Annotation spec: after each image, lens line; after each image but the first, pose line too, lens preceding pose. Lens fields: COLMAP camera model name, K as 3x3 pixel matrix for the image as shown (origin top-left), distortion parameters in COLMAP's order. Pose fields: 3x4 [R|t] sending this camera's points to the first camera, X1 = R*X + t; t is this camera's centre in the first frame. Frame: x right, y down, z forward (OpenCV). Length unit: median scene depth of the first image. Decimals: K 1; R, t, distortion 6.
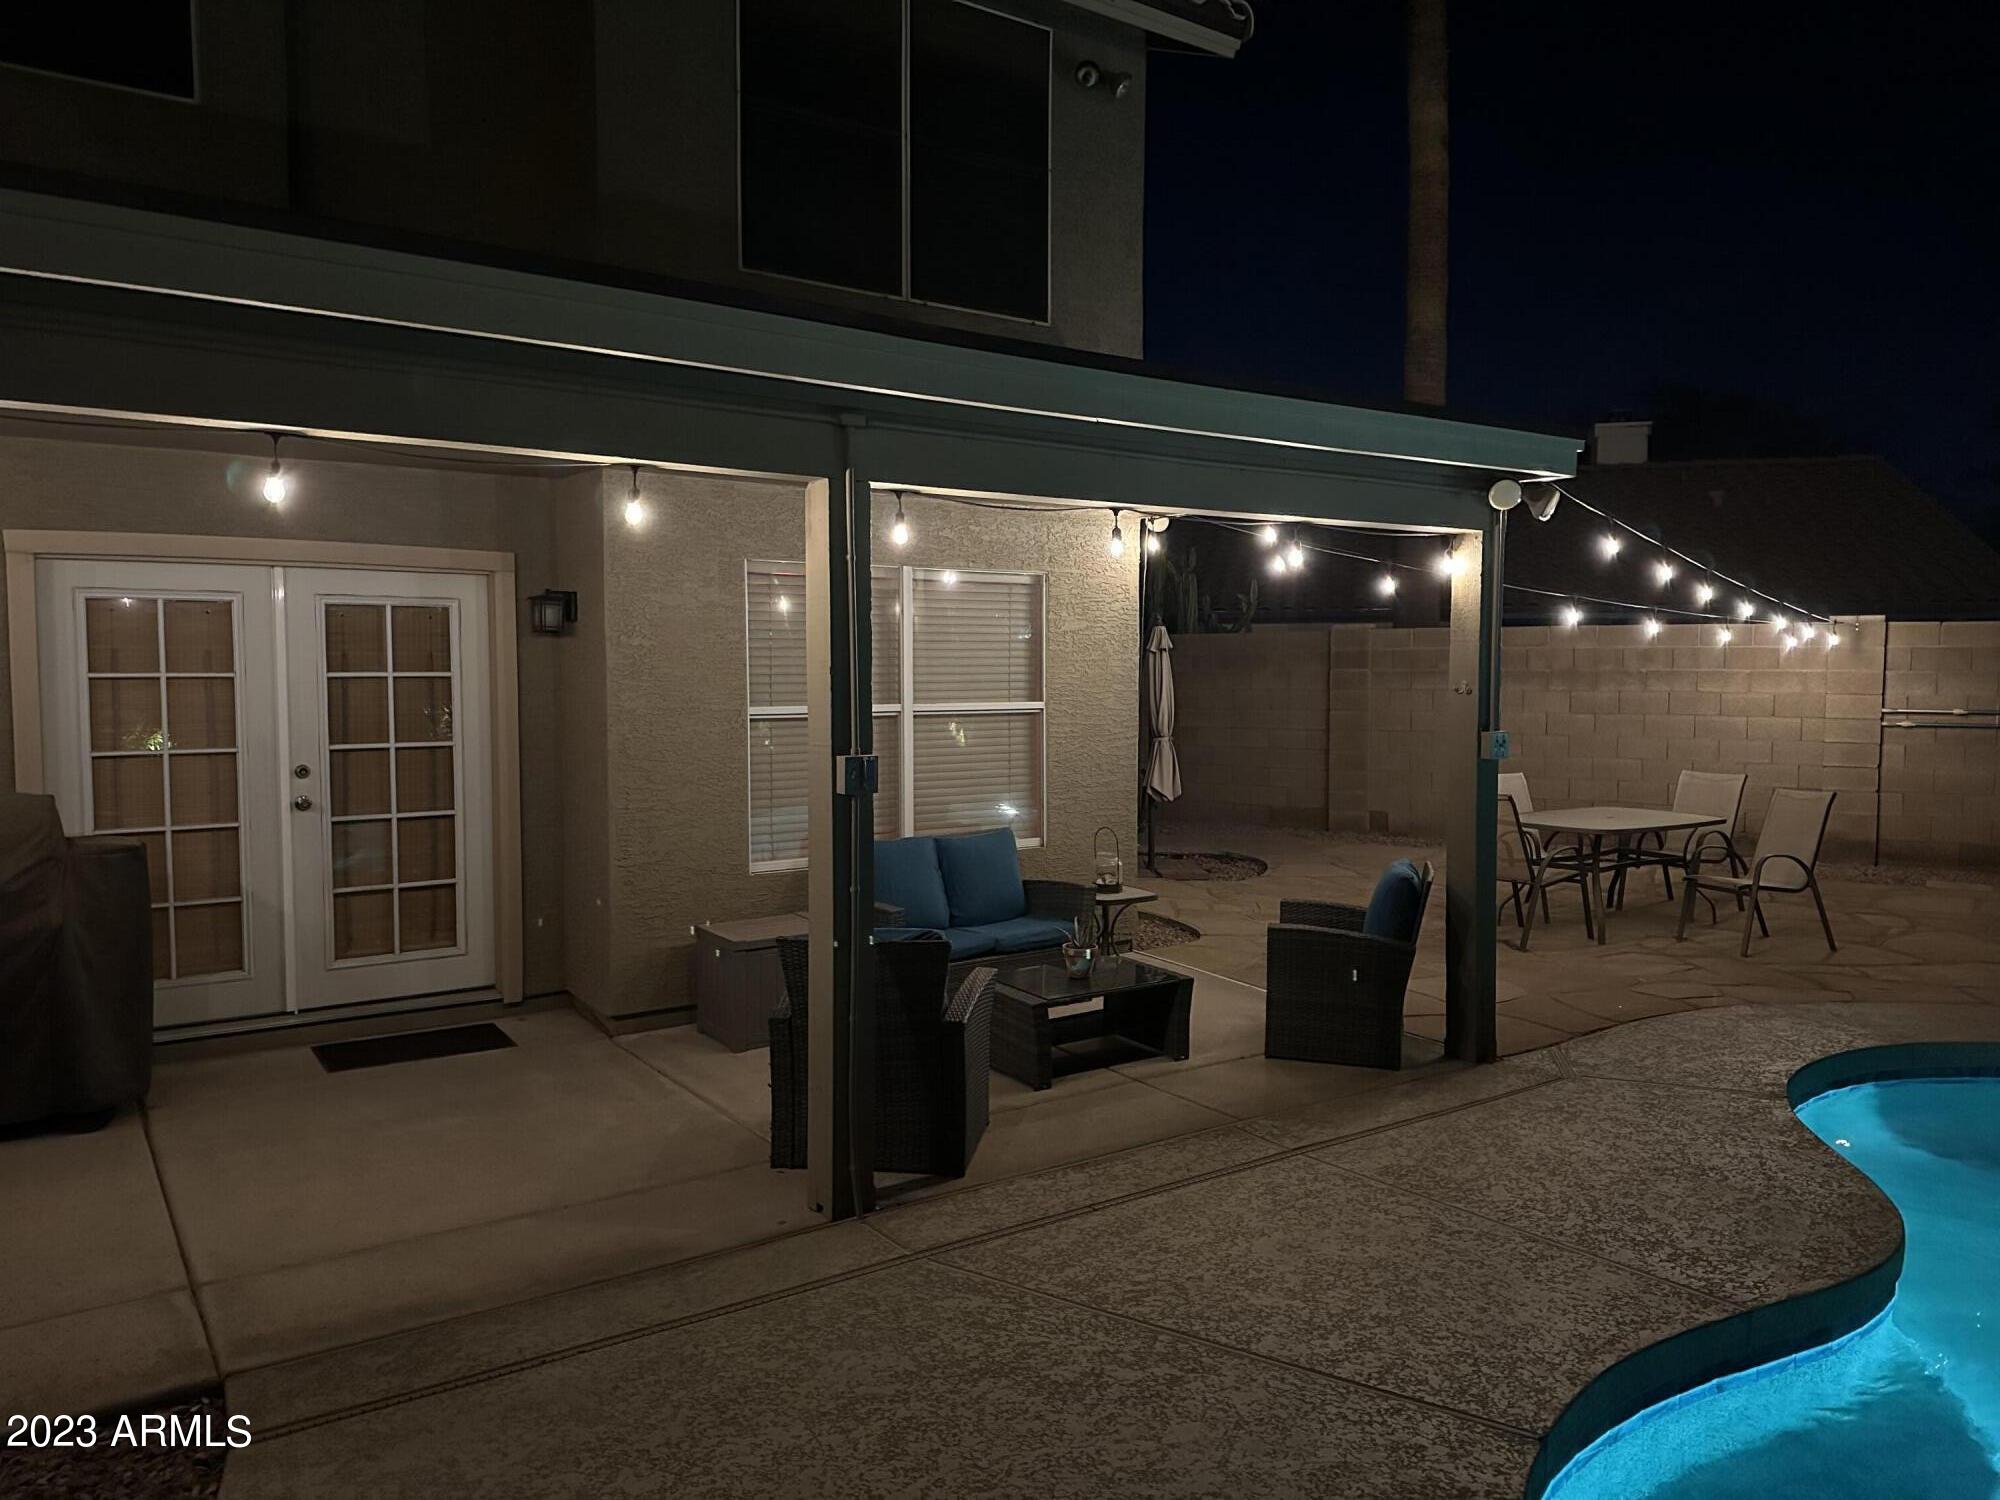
lens RADIAL K [[1402.7, 0, 998.3], [0, 1402.7, 744.2], [0, 0, 1]] dist [0.123524, -0.166628]
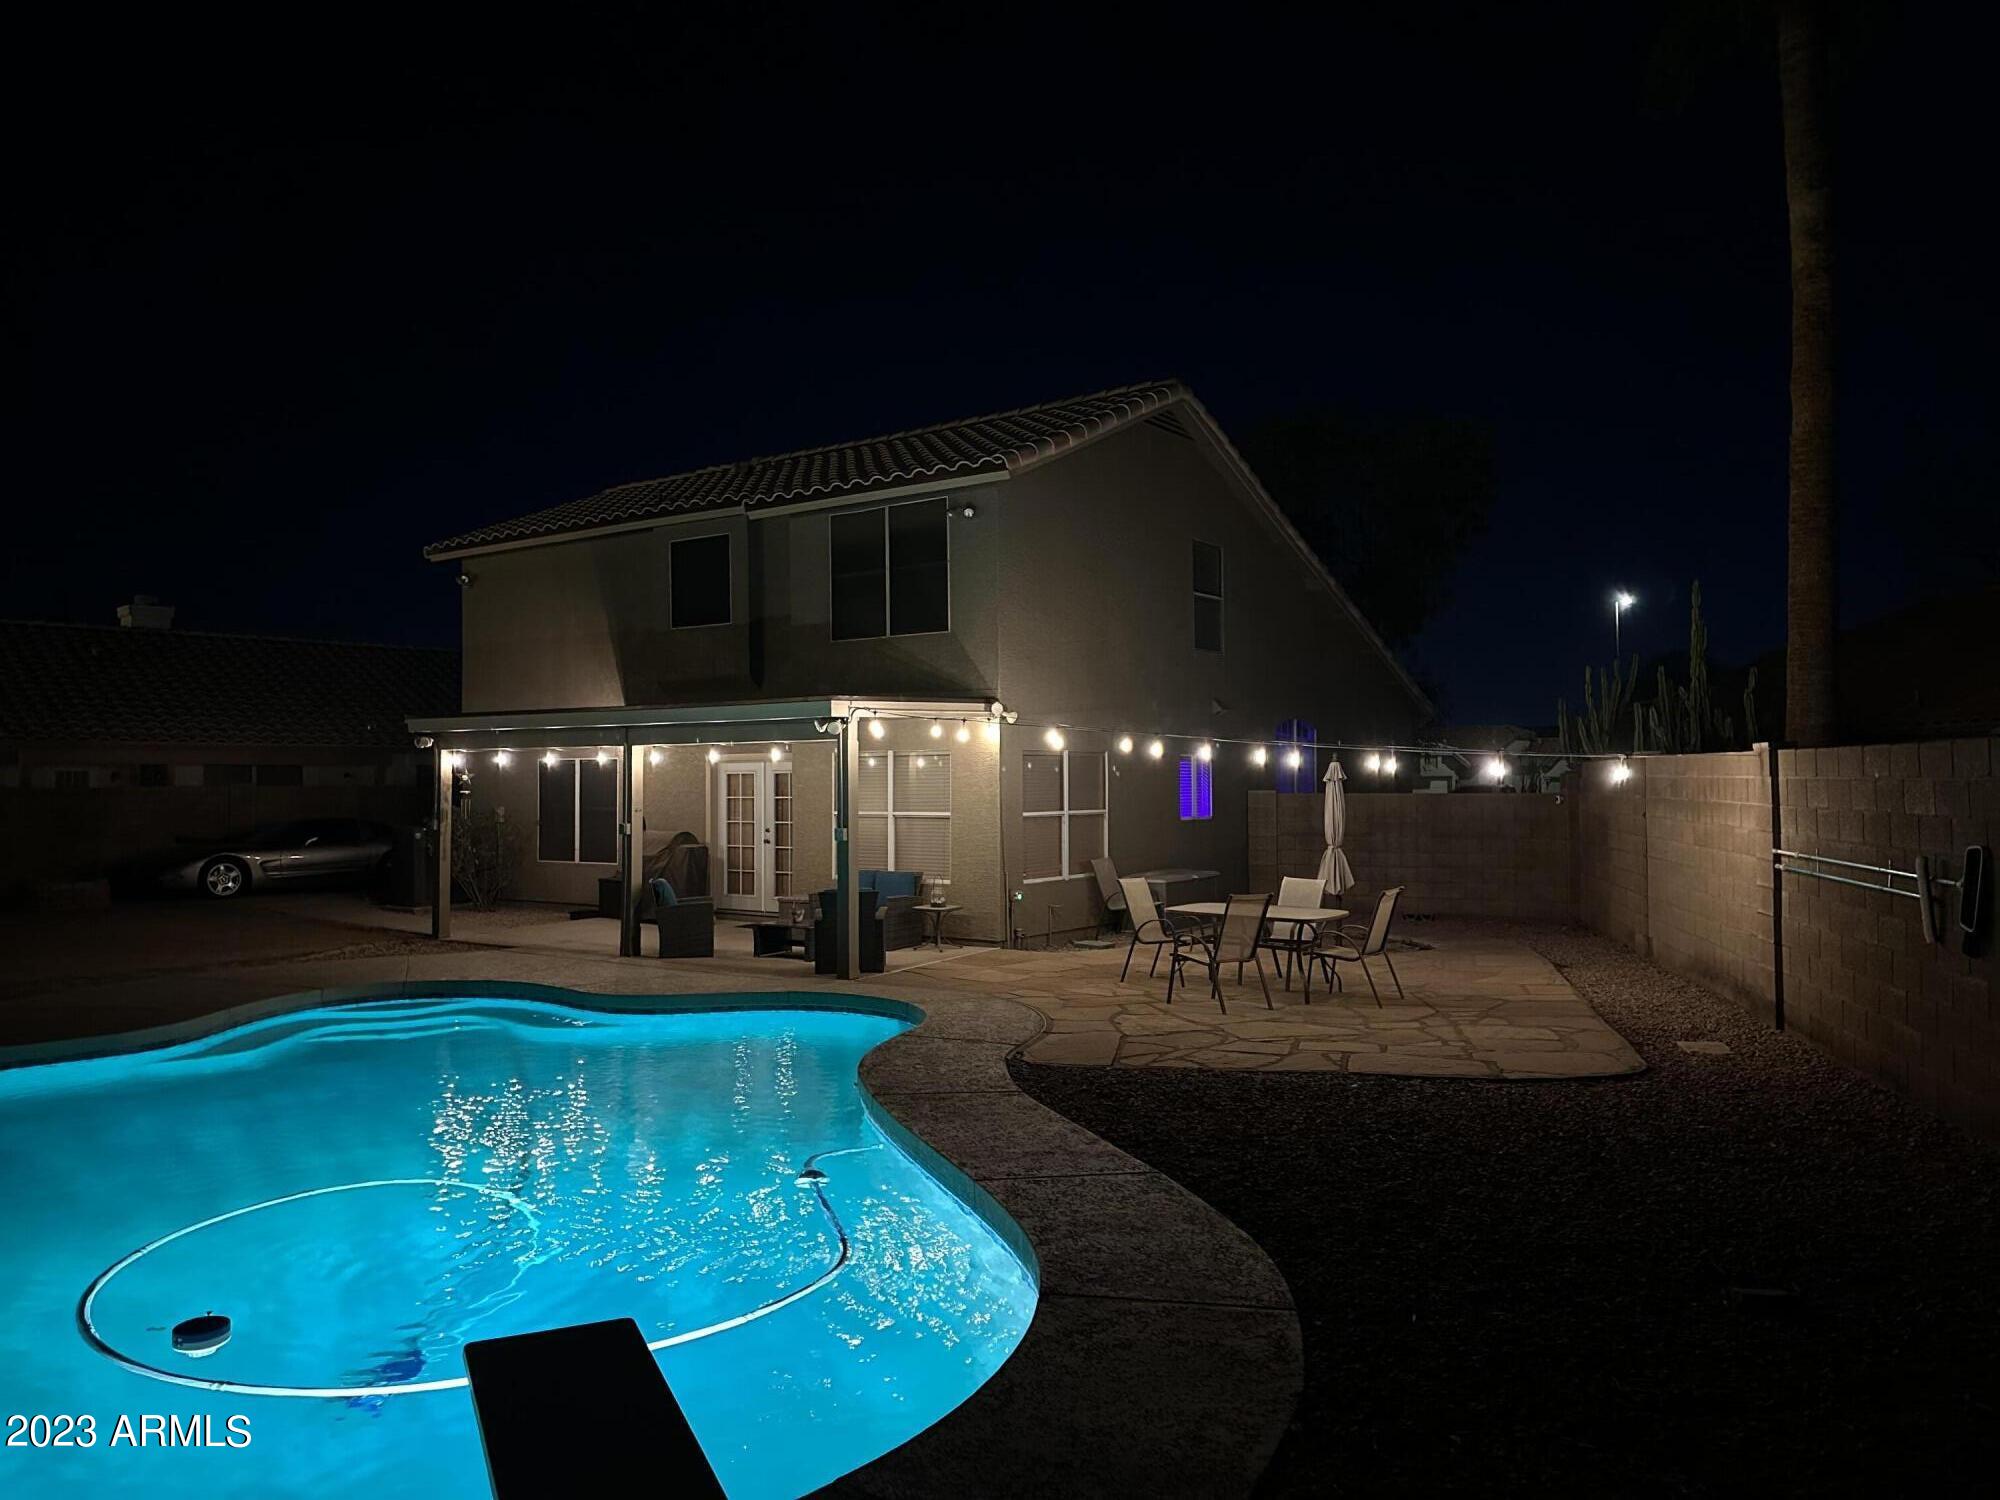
lens RADIAL K [[1402.7, 0, 998.3], [0, 1402.7, 744.2], [0, 0, 1]] dist [0.123524, -0.166628]
pose [[0.319398, -0.026918, -0.947238, 2.130103], [-0.045392, 0.998014, -0.043667, -0.046350], [0.946533, 0.056944, 0.317542, 0.449362]]
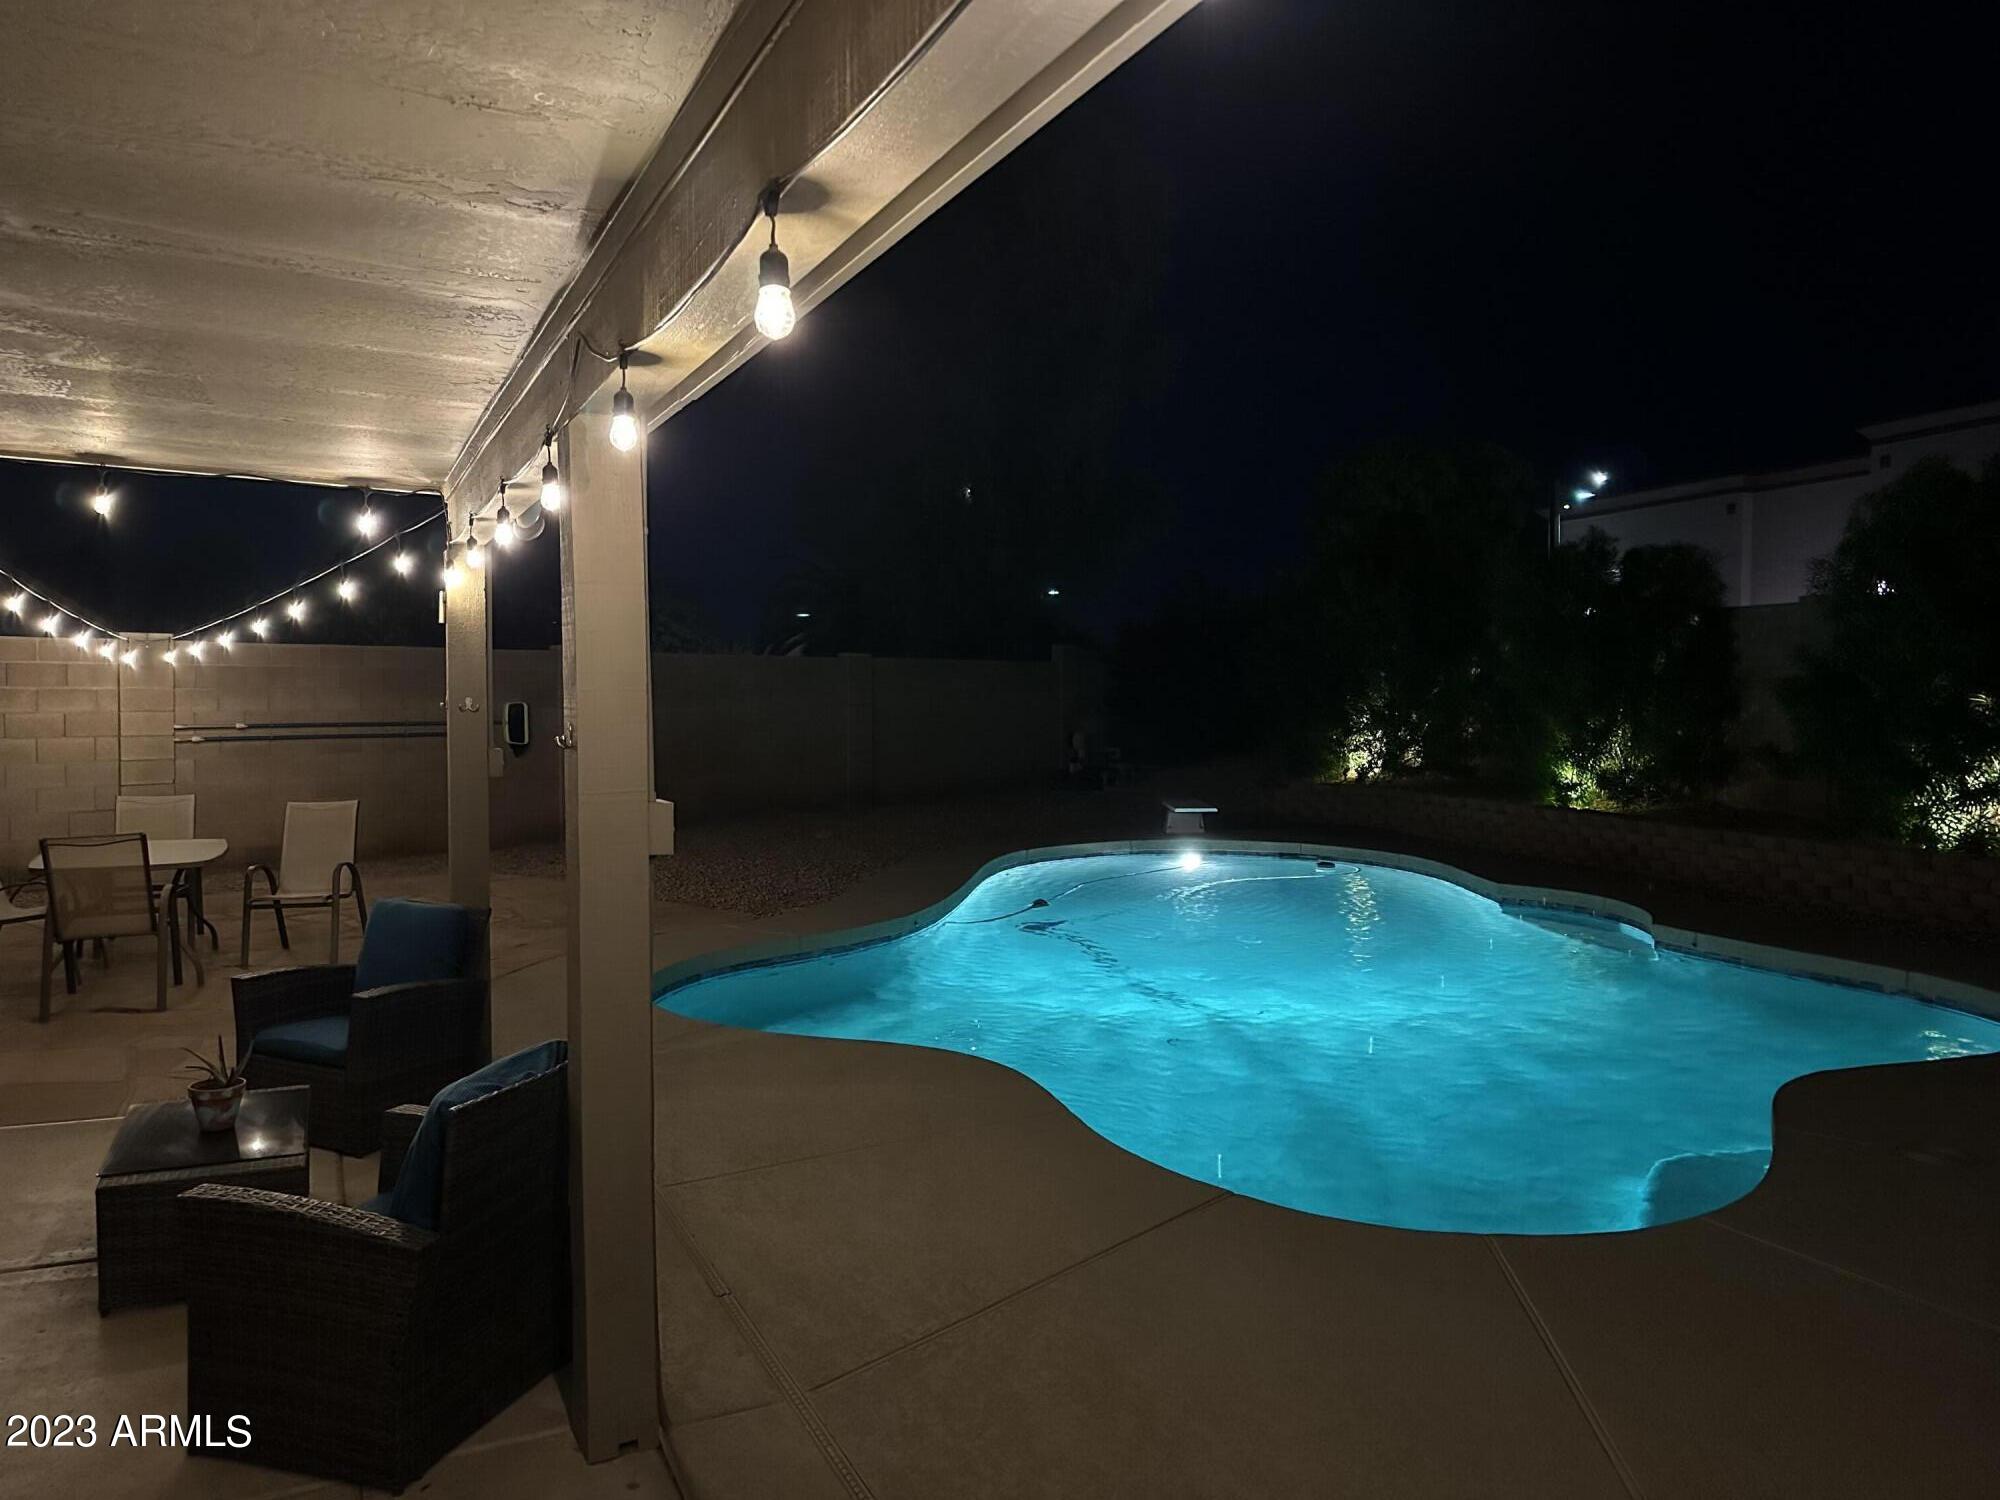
lens RADIAL K [[1402.7, 0, 998.3], [0, 1402.7, 744.2], [0, 0, 1]] dist [0.123524, -0.166628]
pose [[0.157056, -0.039159, 0.986813, -0.467229], [0.056549, 0.997931, 0.030600, -0.015093], [-0.985969, 0.050997, 0.158946, 0.421436]]
